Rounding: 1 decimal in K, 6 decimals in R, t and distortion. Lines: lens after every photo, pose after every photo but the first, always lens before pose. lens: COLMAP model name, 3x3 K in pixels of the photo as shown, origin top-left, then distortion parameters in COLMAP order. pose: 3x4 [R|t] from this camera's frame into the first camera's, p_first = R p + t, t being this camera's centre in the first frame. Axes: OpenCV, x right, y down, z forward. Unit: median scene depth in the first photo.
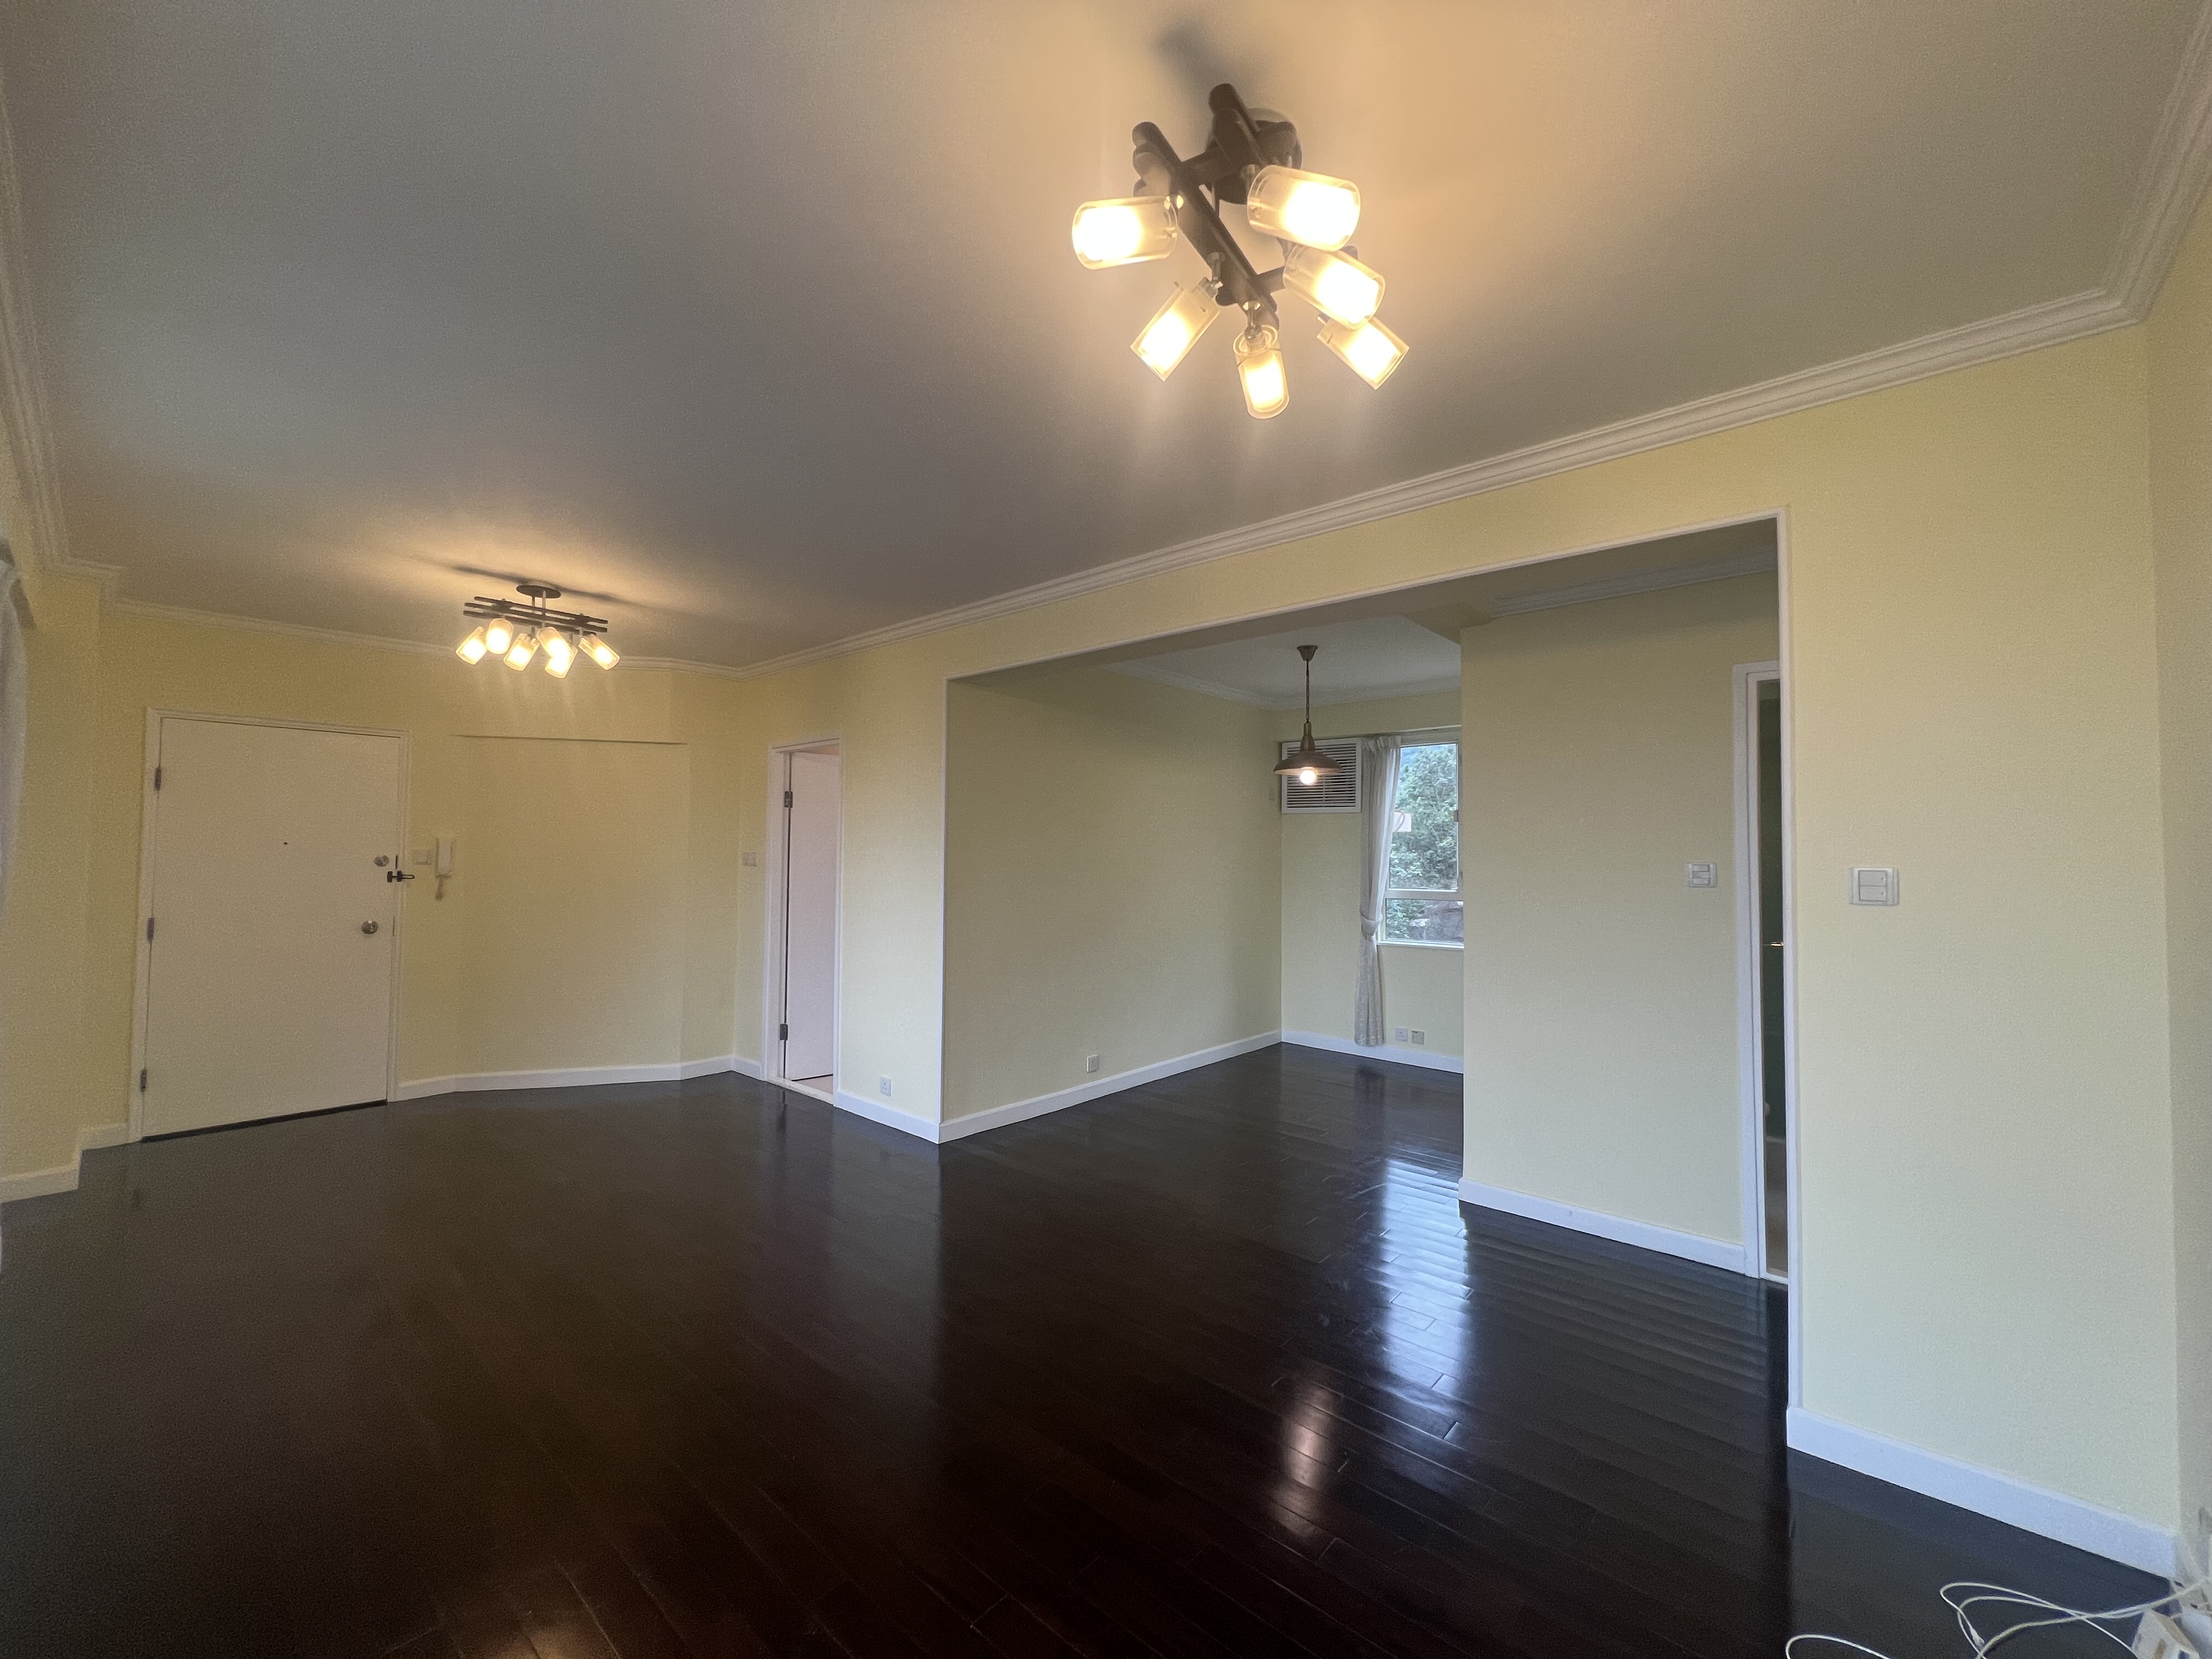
lens RADIAL K [[885.5, 0, 1114.0], [0, 885.5, 834.5], [0, 0, 1]] dist [-0.001123, -0.000609]
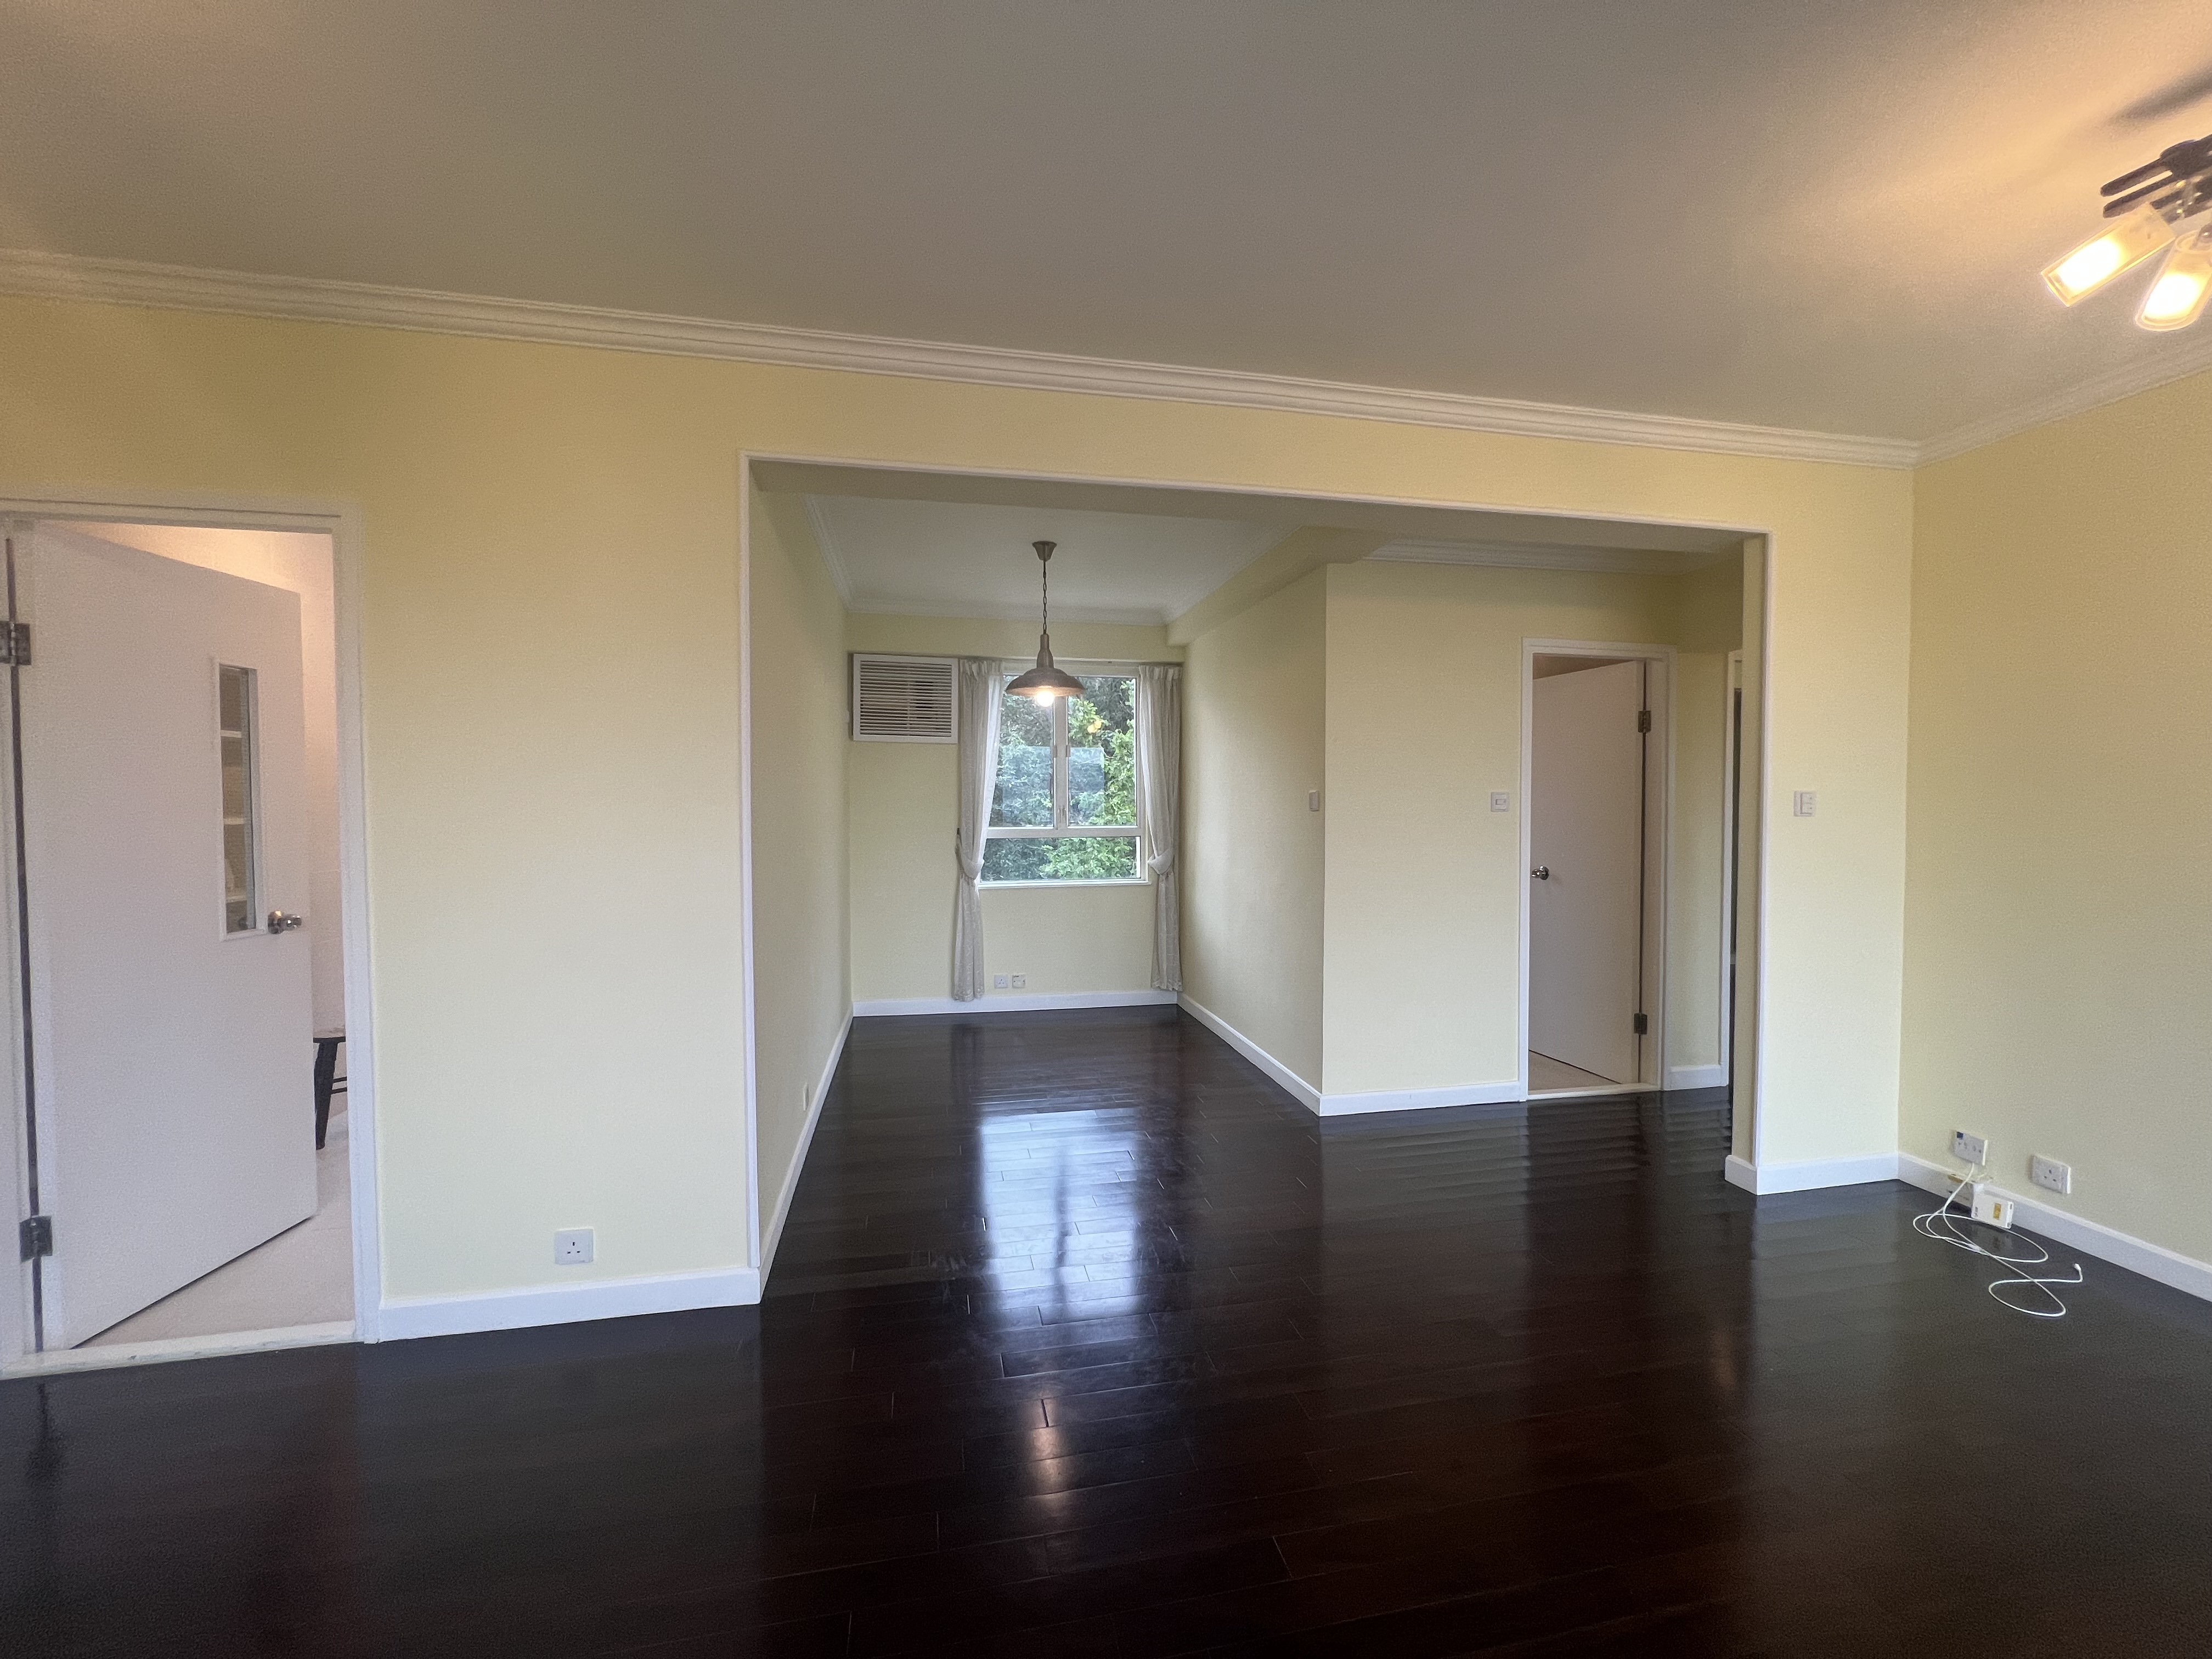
lens RADIAL K [[885.5, 0, 1097.9], [0, 885.5, 831.8], [0, 0, 1]] dist [-0.001123, -0.000609]
pose [[0.609912, -0.038990, 0.791509, -0.355635], [-0.009877, 0.998337, 0.056789, 0.012096], [-0.792408, -0.042454, 0.608513, 0.355750]]
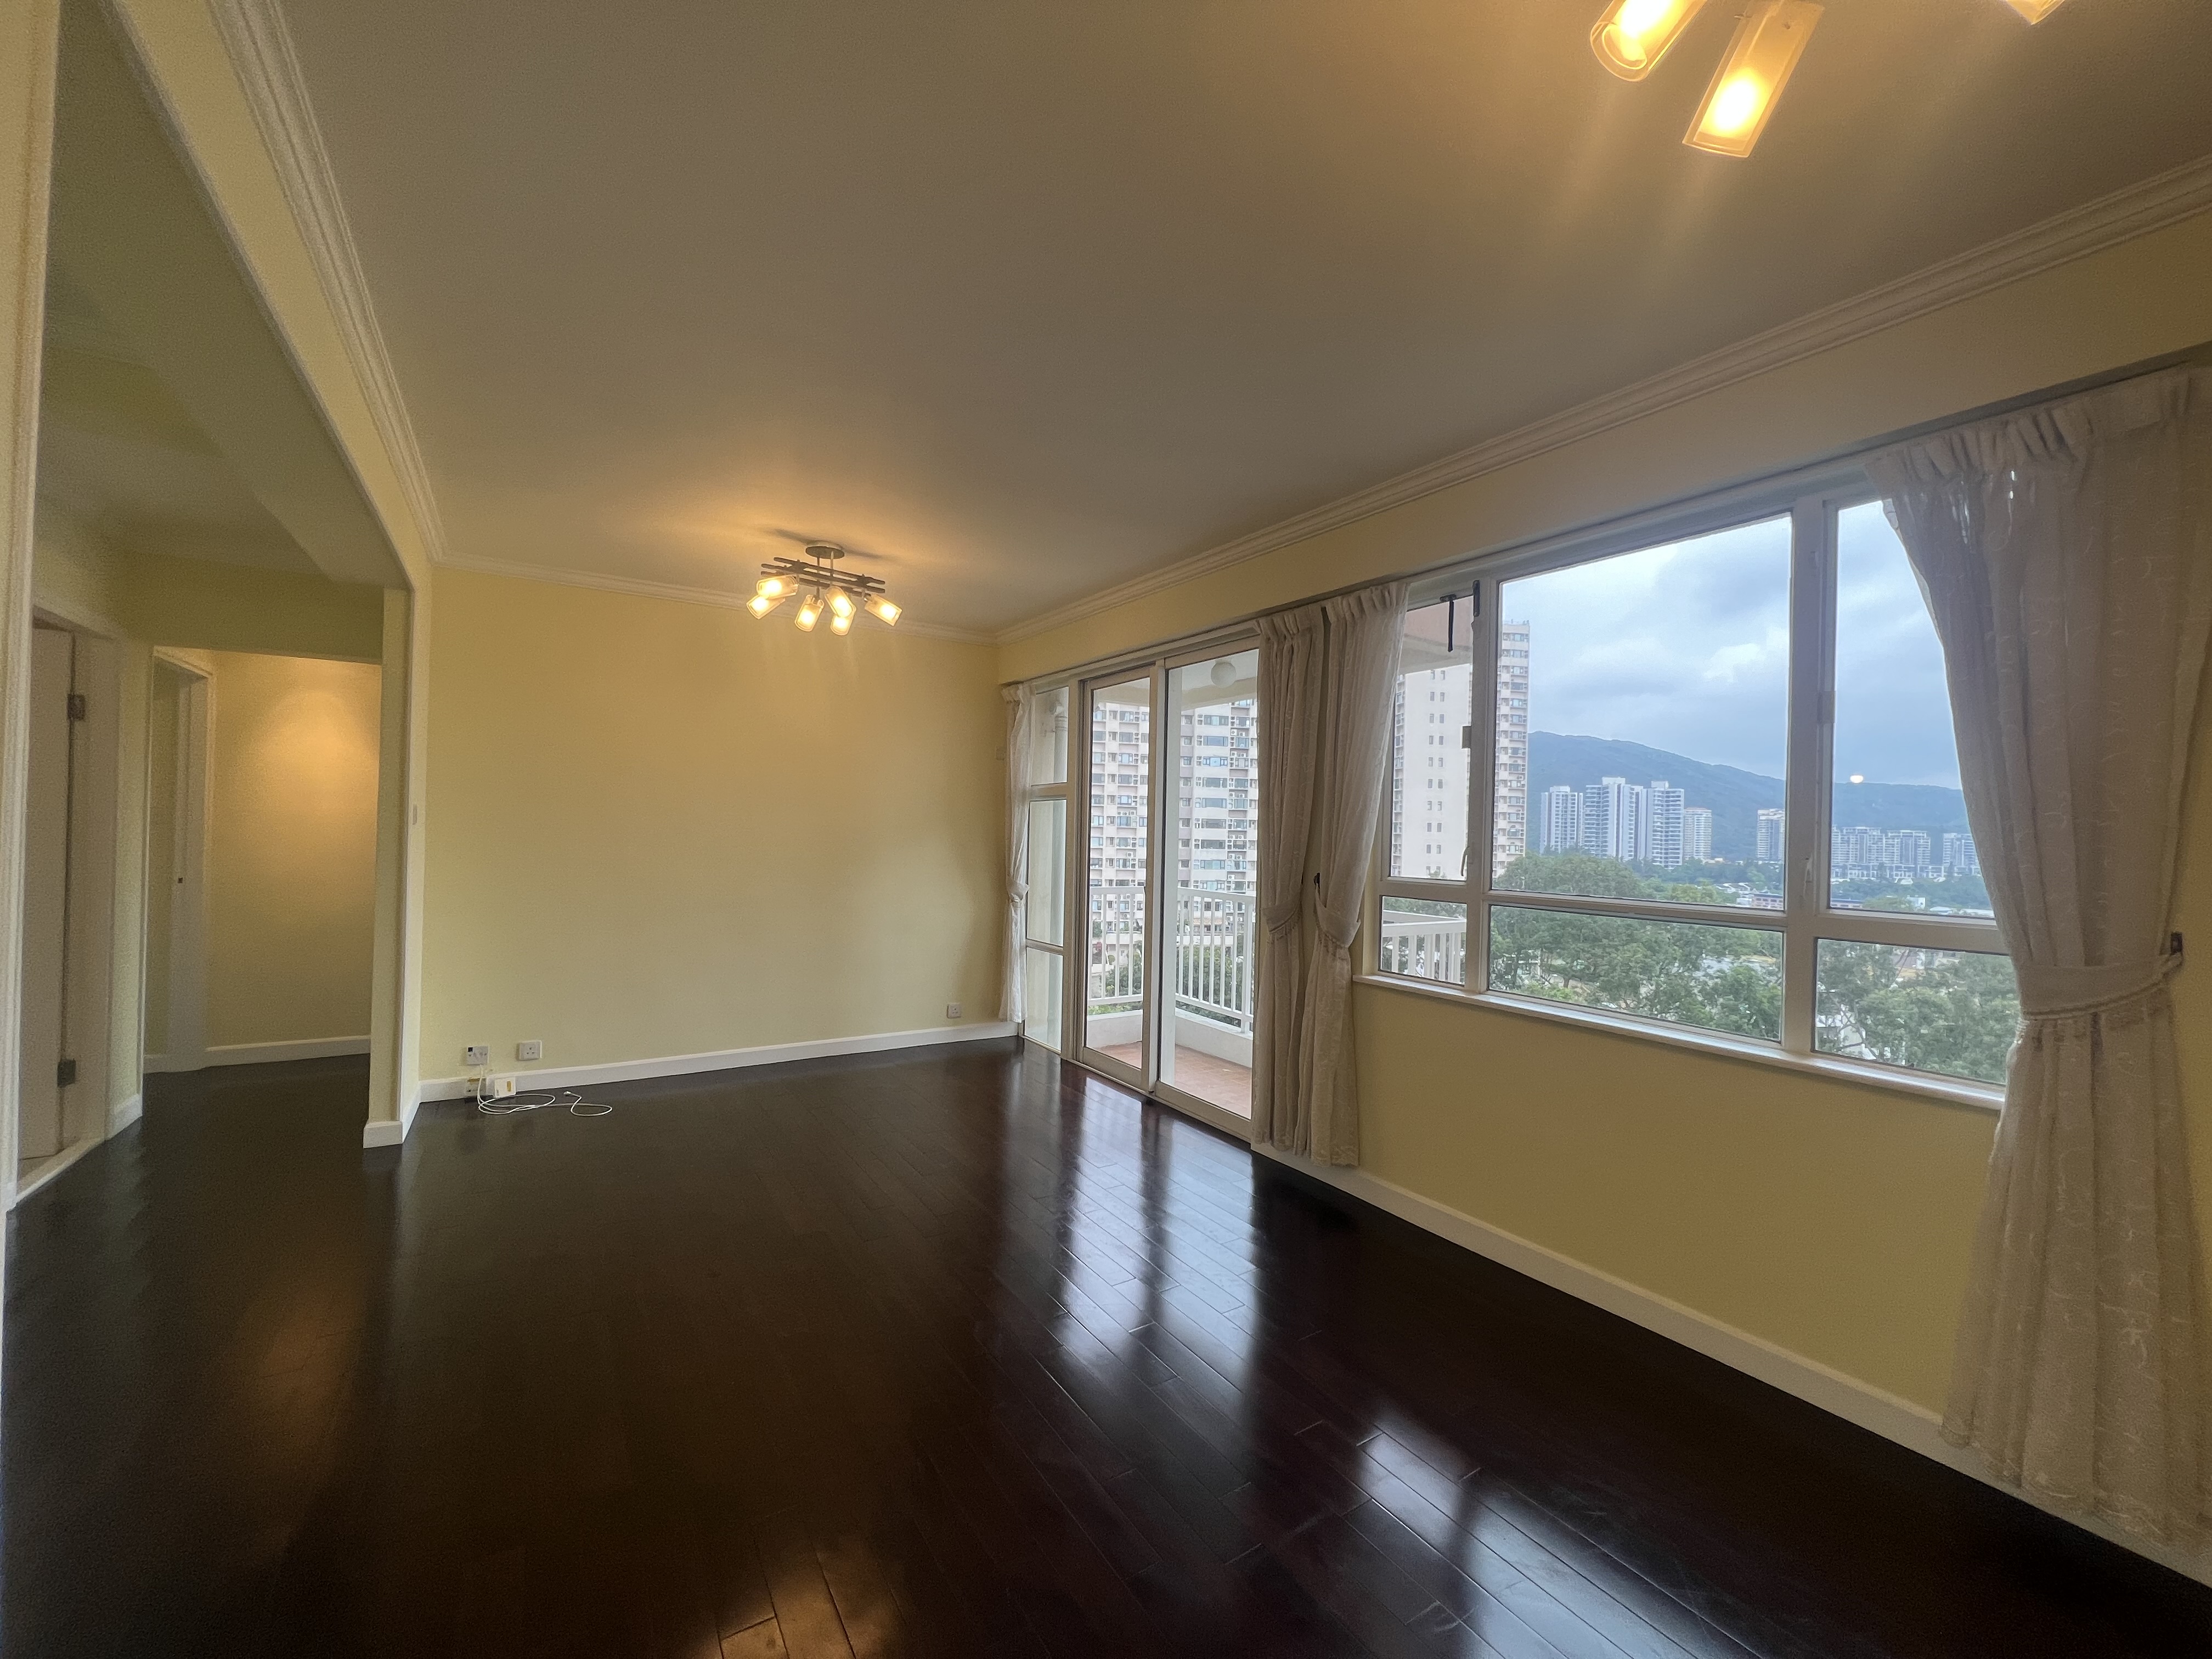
lens RADIAL K [[885.5, 0, 1112.2], [0, 885.5, 827.2], [0, 0, 1]] dist [-0.001123, -0.000609]
pose [[-0.958417, -0.033440, 0.283404, -0.356826], [-0.042682, 0.998737, -0.026497, 0.026182], [-0.282160, -0.037491, -0.958635, 0.807682]]
